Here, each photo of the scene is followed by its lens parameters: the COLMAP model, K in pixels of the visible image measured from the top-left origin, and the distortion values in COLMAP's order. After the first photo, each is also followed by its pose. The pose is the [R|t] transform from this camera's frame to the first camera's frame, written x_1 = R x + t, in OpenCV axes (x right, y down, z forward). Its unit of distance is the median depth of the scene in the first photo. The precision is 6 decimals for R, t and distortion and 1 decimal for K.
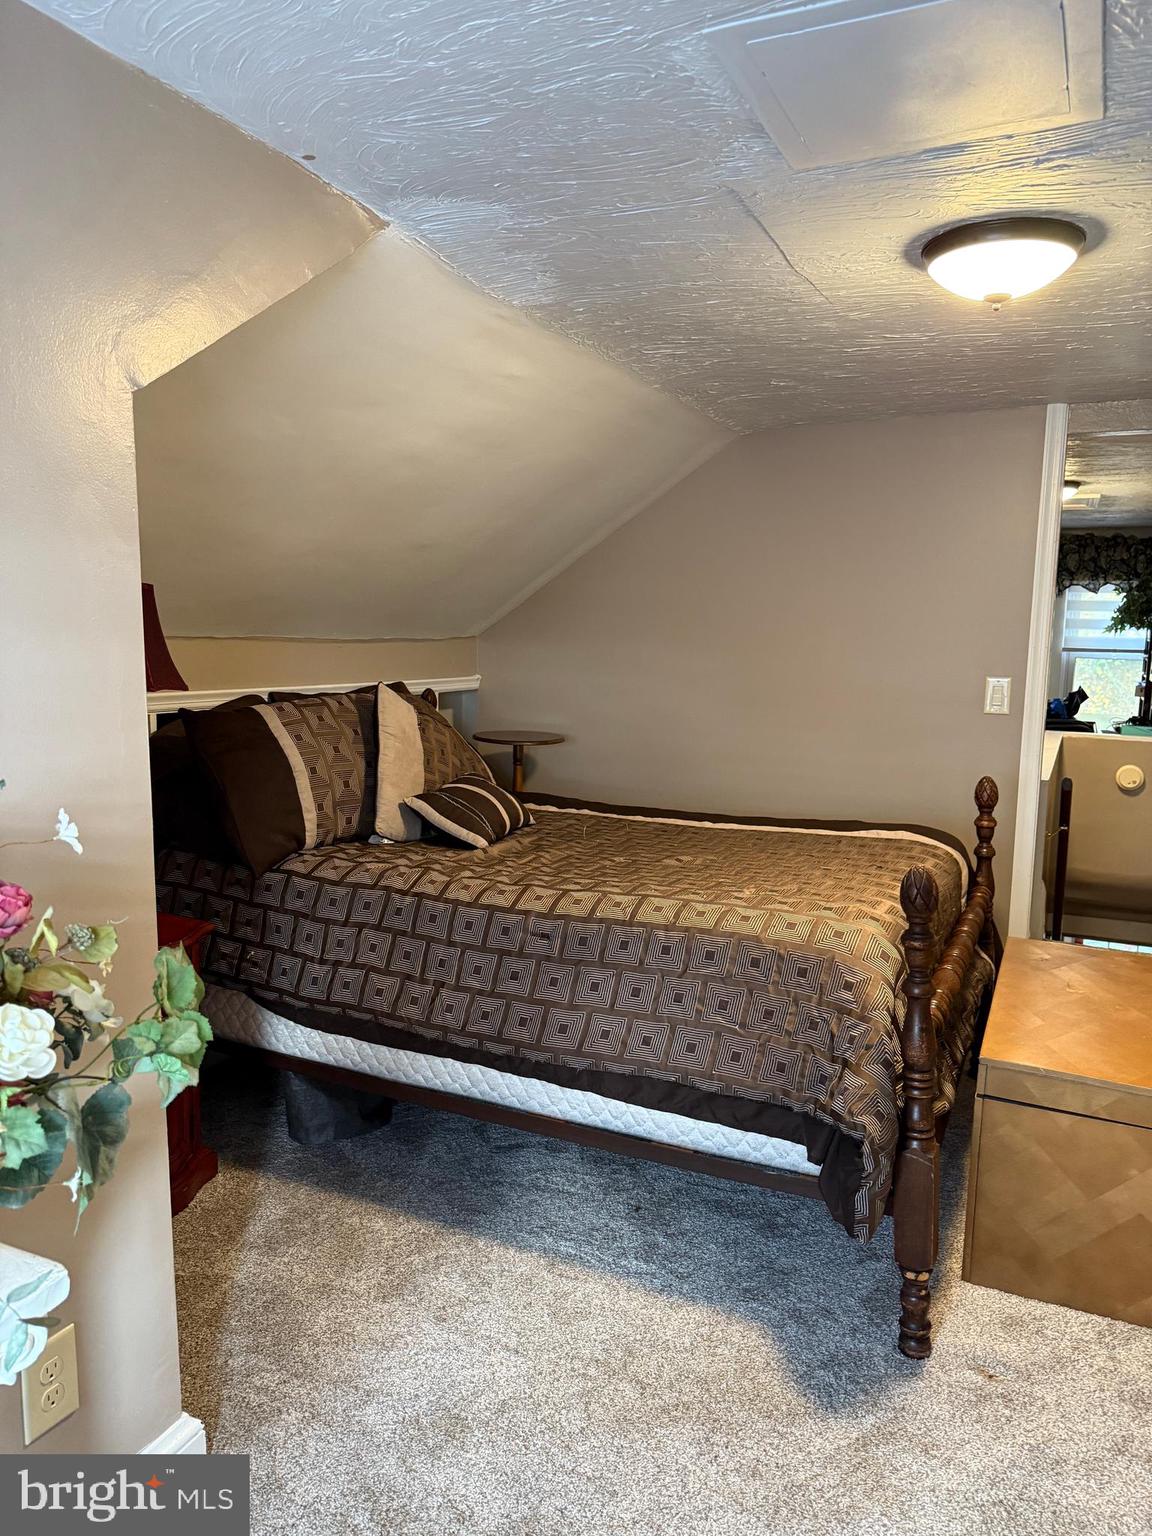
lens RADIAL K [[1085.9, 0, 578.6], [0, 1085.9, 767.6], [0, 0, 1]] dist [-0.005834, -0.001262]
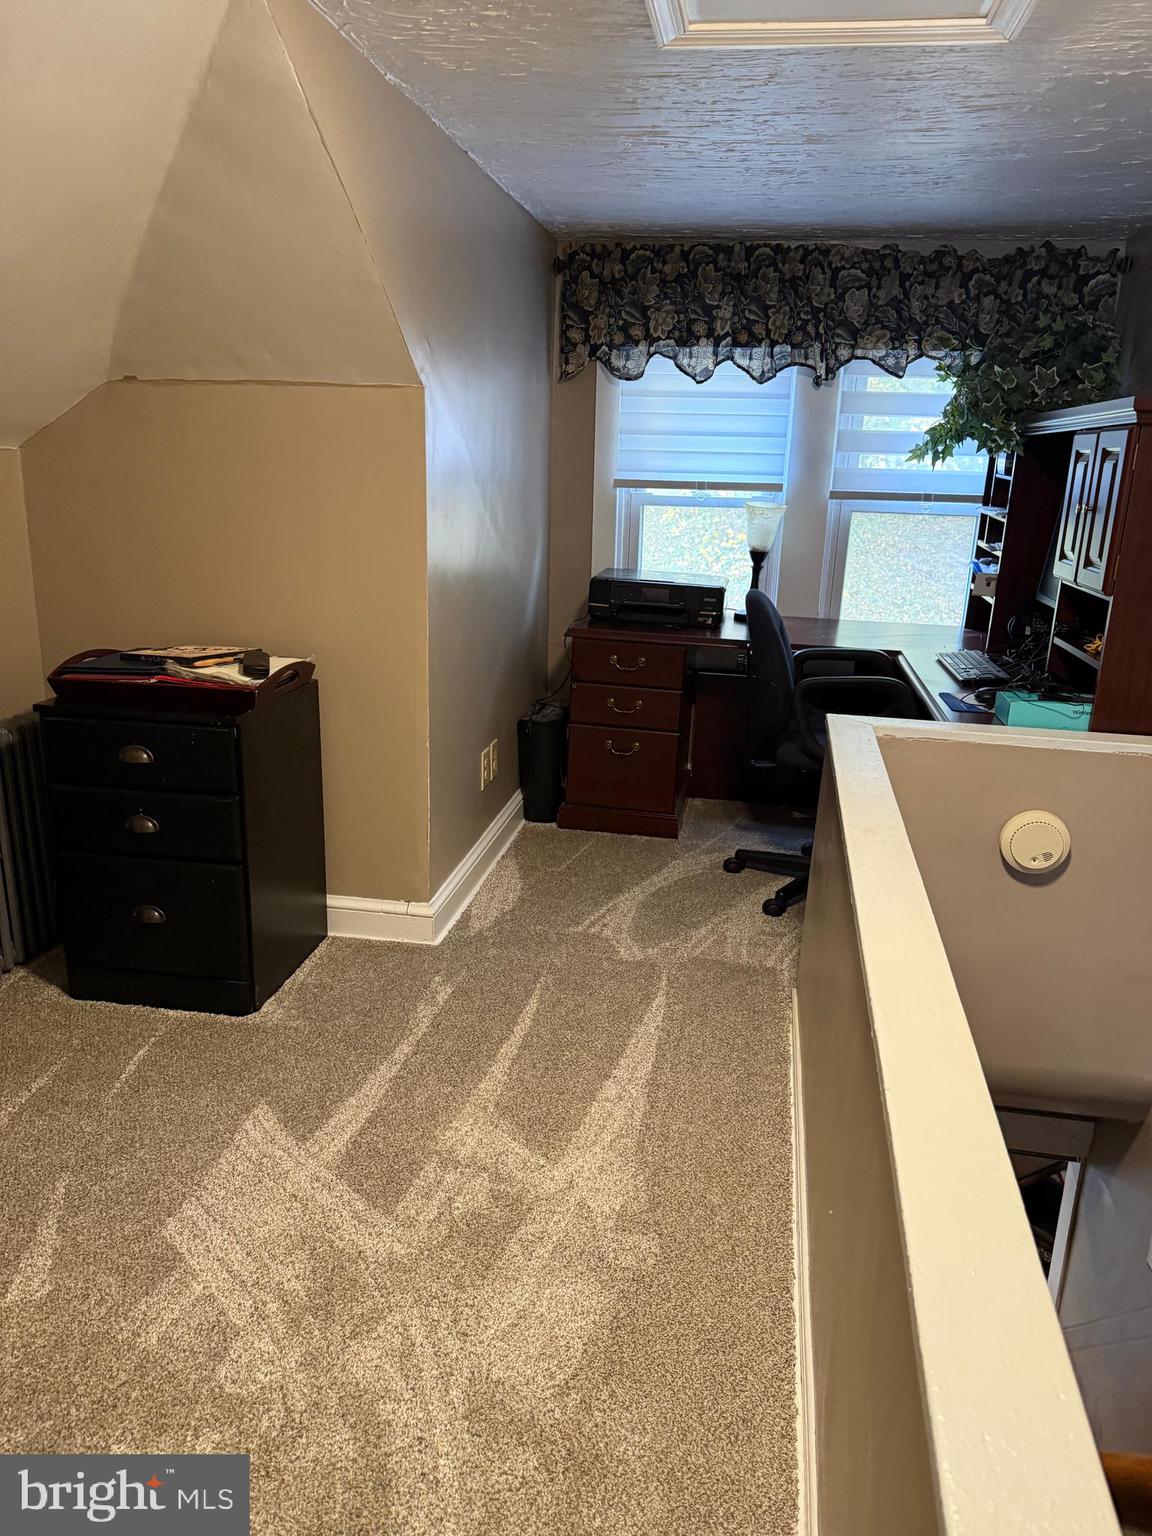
lens RADIAL K [[1085.9, 0, 575.3], [0, 1085.9, 763.9], [0, 0, 1]] dist [-0.005834, -0.001262]
pose [[0.966167, -0.064565, 0.249707, 0.206047], [0.025040, 0.987068, 0.158333, -0.070635], [-0.256701, -0.146724, 0.955289, 0.551519]]
